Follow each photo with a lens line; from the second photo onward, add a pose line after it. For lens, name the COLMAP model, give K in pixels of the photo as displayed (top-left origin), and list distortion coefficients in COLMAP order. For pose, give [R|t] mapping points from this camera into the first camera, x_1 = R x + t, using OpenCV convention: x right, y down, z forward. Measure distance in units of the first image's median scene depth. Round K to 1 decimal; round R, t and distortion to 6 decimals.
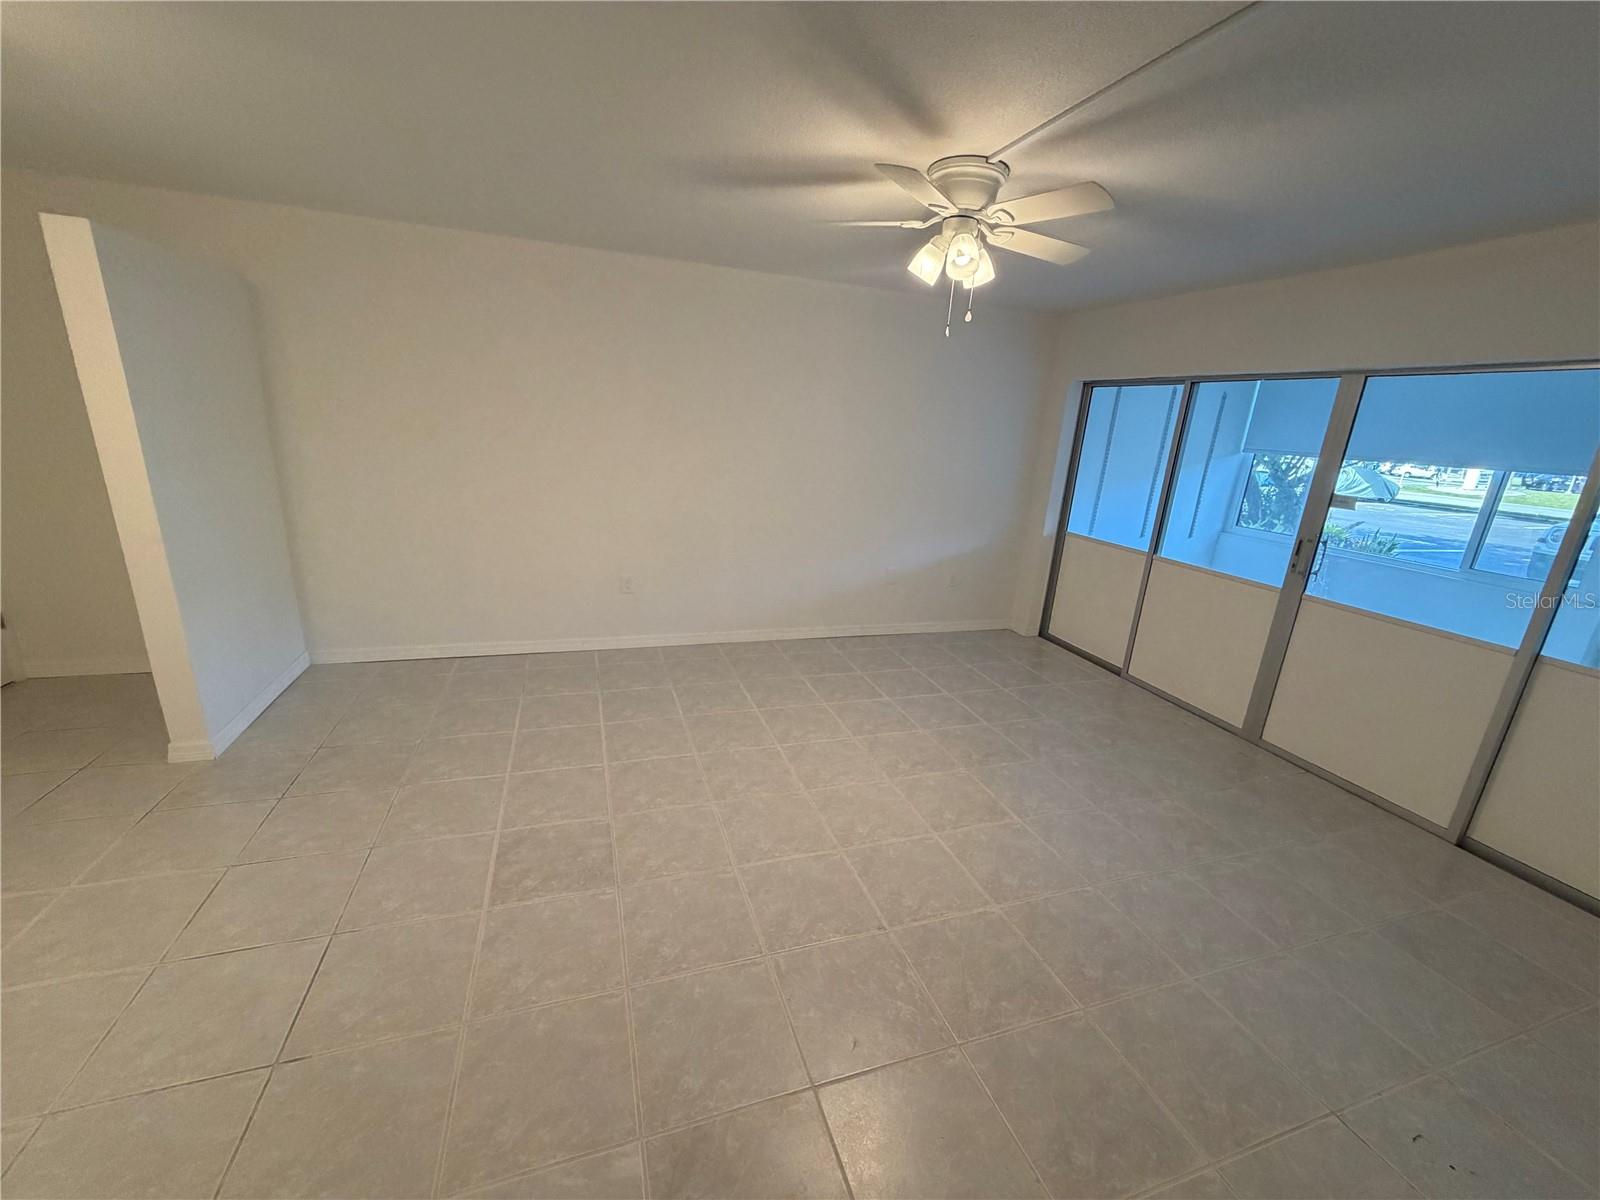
lens RADIAL K [[640.9, 0, 794.4], [0, 640.9, 596.0], [0, 0, 1]] dist [0.002214, -0.000117]
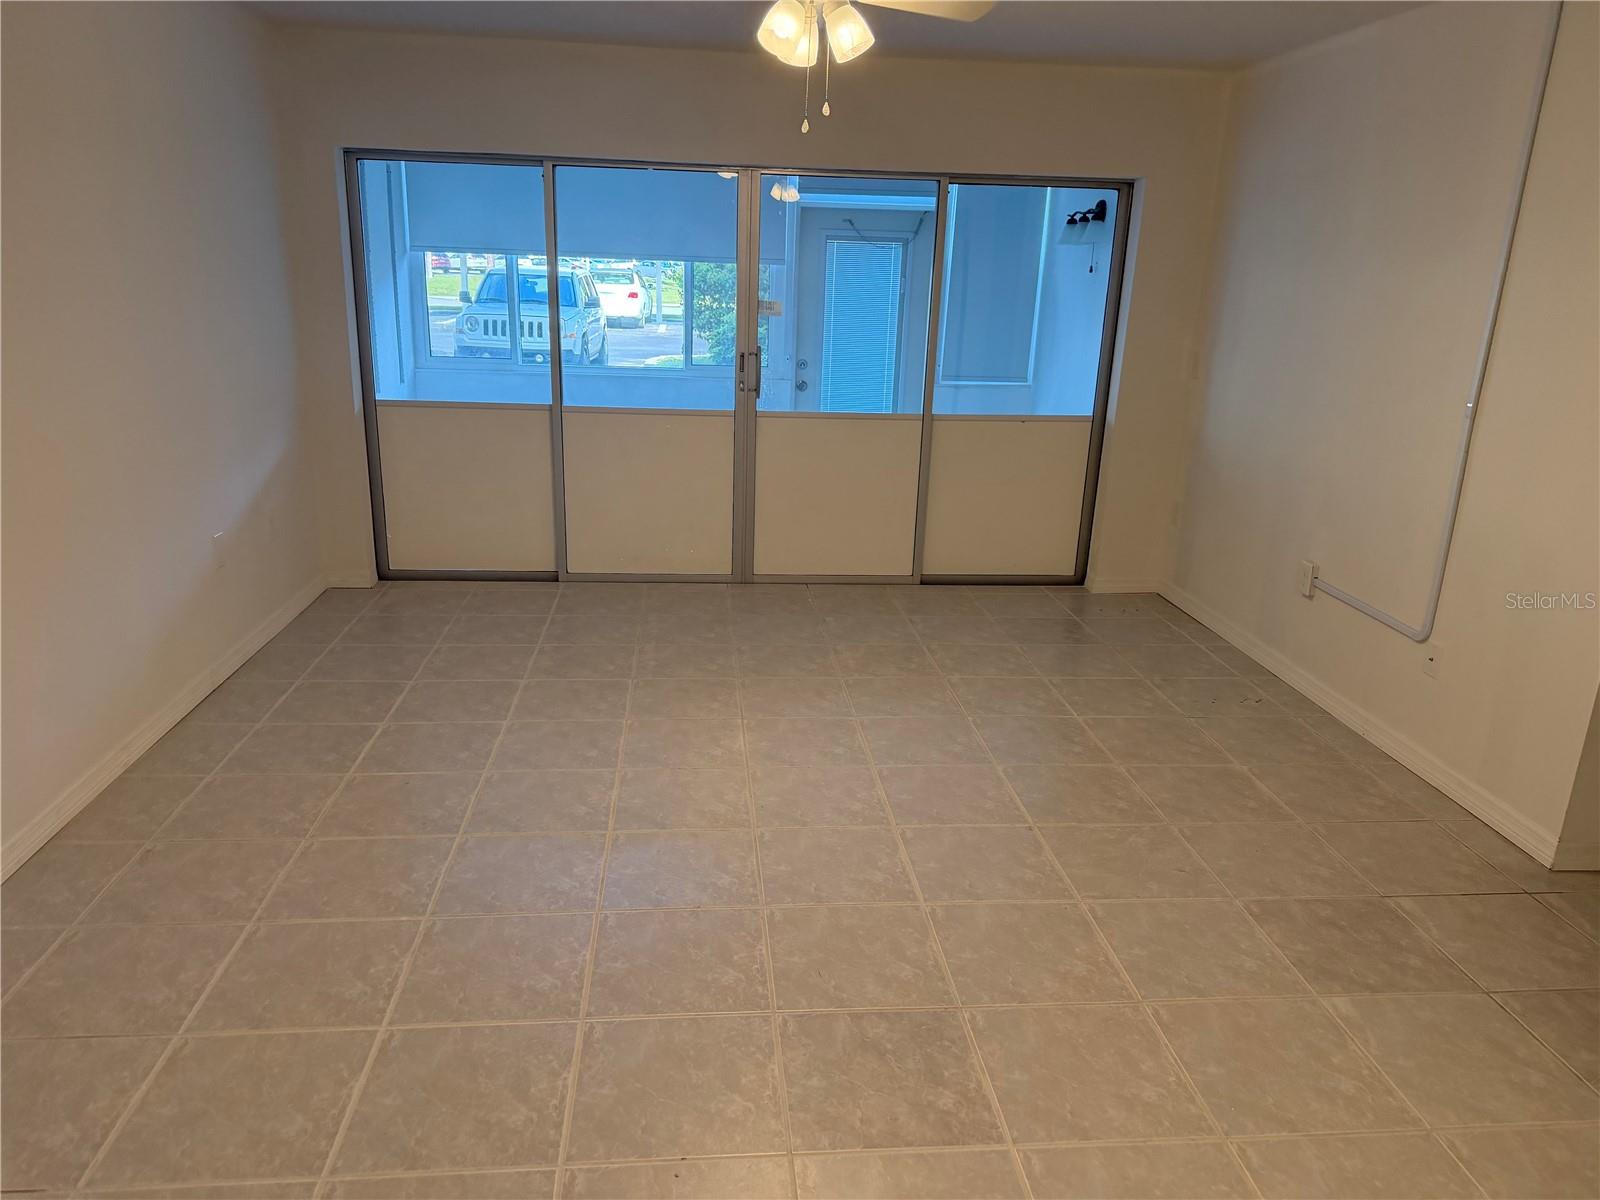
lens RADIAL K [[1130.1, 0, 794.7], [0, 1130.1, 609.6], [0, 0, 1]] dist [0.076152, -0.093653]
pose [[0.230053, -0.338605, 0.912372, -0.974842], [0.243842, 0.927668, 0.282797, -0.226406], [-0.942134, 0.157416, 0.295979, 0.596101]]
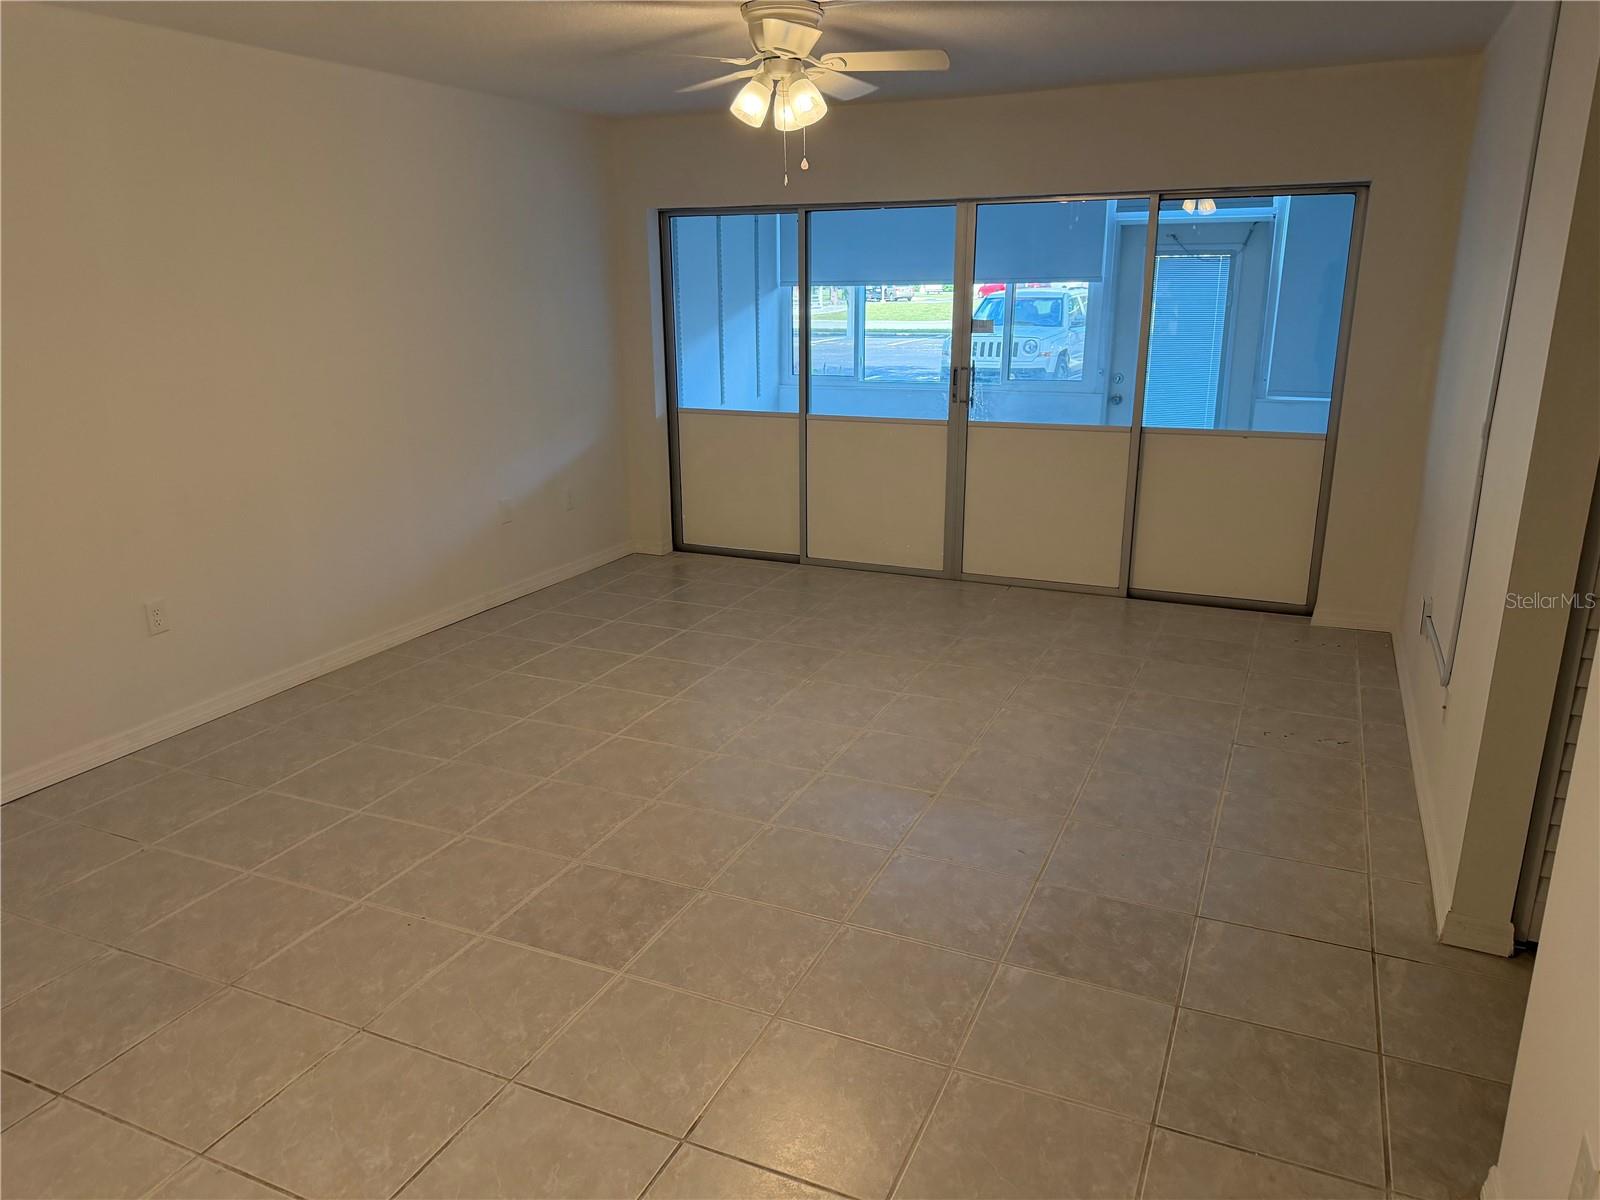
lens RADIAL K [[1130.1, 0, 787.6], [0, 1130.1, 601.6], [0, 0, 1]] dist [0.076152, -0.093653]
pose [[0.682397, -0.268124, 0.680033, -0.849215], [0.245964, 0.960276, 0.131800, -0.042694], [-0.688358, 0.077324, 0.721238, -0.099357]]
